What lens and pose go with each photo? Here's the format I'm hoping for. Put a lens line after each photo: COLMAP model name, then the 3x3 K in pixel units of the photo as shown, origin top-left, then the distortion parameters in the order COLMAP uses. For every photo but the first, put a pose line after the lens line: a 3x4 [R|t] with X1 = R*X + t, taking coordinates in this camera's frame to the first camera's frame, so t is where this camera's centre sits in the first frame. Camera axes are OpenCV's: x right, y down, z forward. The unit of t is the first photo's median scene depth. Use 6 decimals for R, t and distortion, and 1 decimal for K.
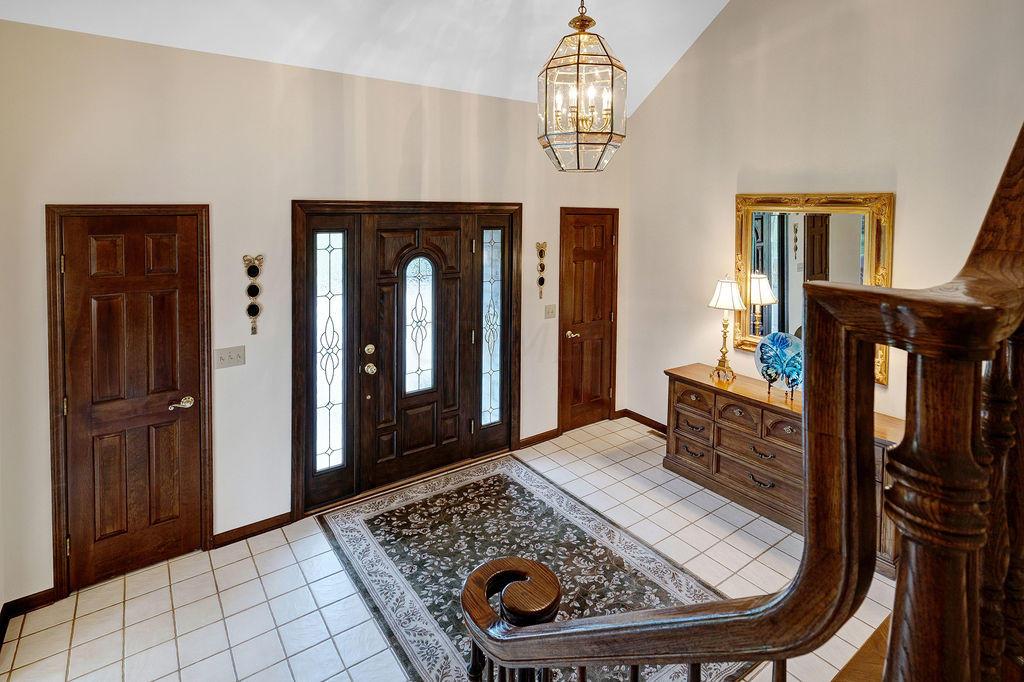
lens RADIAL K [[495.8, 0, 465.4], [0, 495.8, 222.1], [0, 0, 1]] dist [0.004687, 0.000937]
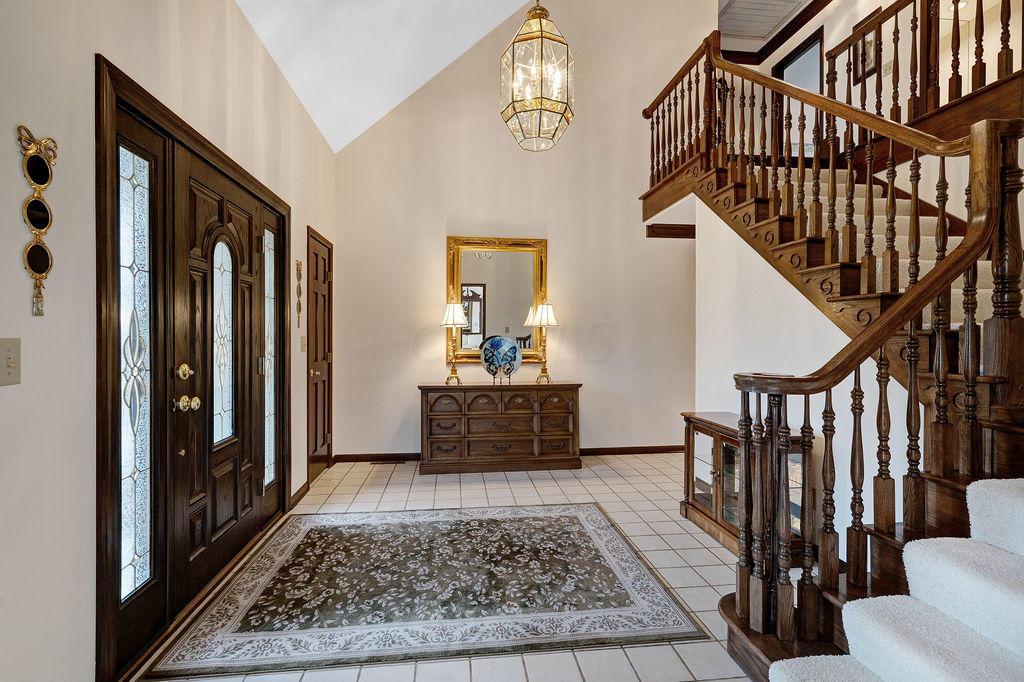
lens RADIAL K [[495.8, 0, 503.4], [0, 495.8, 336.8], [0, 0, 1]] dist [0.004687, 0.000937]
pose [[0.456233, -0.013513, 0.889758, -0.568016], [0.027334, 0.999626, 0.001165, 0.230429], [-0.889441, 0.023789, 0.456431, 0.393038]]
